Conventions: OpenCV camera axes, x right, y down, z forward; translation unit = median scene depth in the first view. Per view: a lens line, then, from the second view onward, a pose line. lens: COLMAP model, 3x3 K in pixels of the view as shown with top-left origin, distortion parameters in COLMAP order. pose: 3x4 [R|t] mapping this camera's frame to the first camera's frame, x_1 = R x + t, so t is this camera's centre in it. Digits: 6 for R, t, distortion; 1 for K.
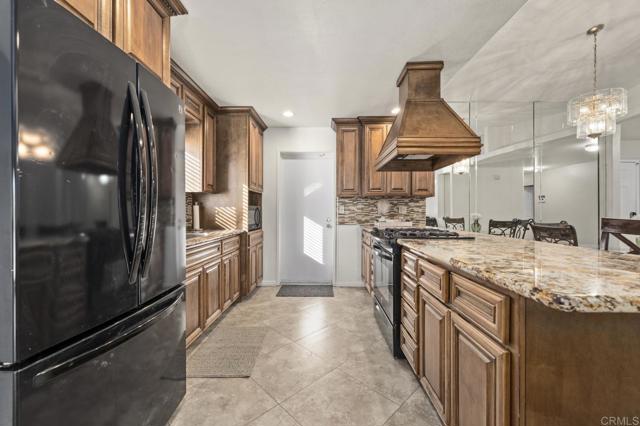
lens RADIAL K [[258.9, 0, 320.0], [0, 258.9, 213.0], [0, 0, 1]] dist [0.001830, 0.000170]
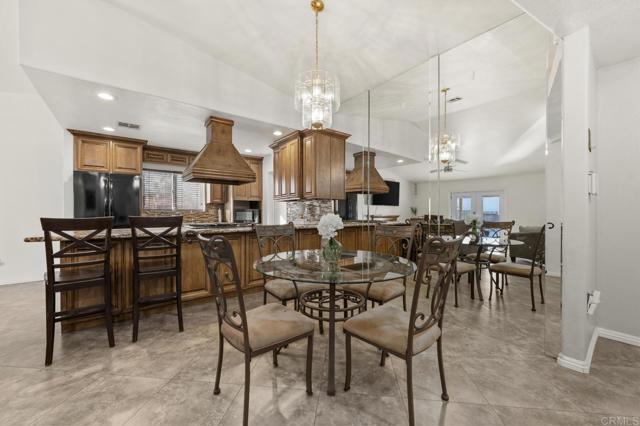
lens RADIAL K [[253.2, 0, 319.8], [0, 253.2, 212.8], [0, 0, 1]] dist [-0.000877, 0.000101]
pose [[0.605310, 0.002926, -0.795984, 1.299527], [-0.008798, 0.999957, -0.003015, -0.004920], [0.795941, 0.008828, 0.605310, 0.395956]]
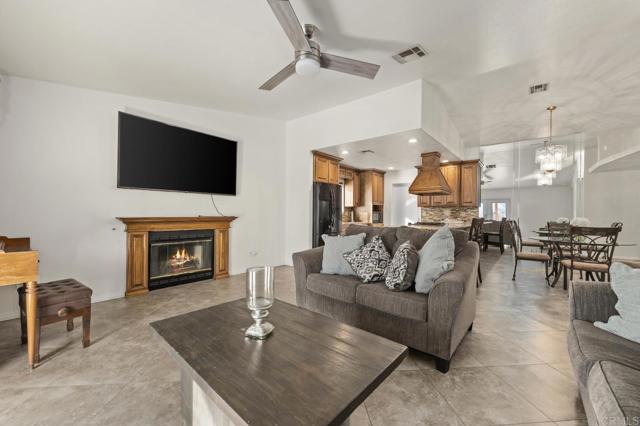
lens RADIAL K [[253.2, 0, 319.8], [0, 253.2, 212.8], [0, 0, 1]] dist [-0.000877, 0.000101]
pose [[0.771870, 0.005635, -0.635755, 0.698896], [-0.011529, 0.999920, -0.005135, -0.001034], [0.635675, 0.011293, 0.771874, -0.898087]]
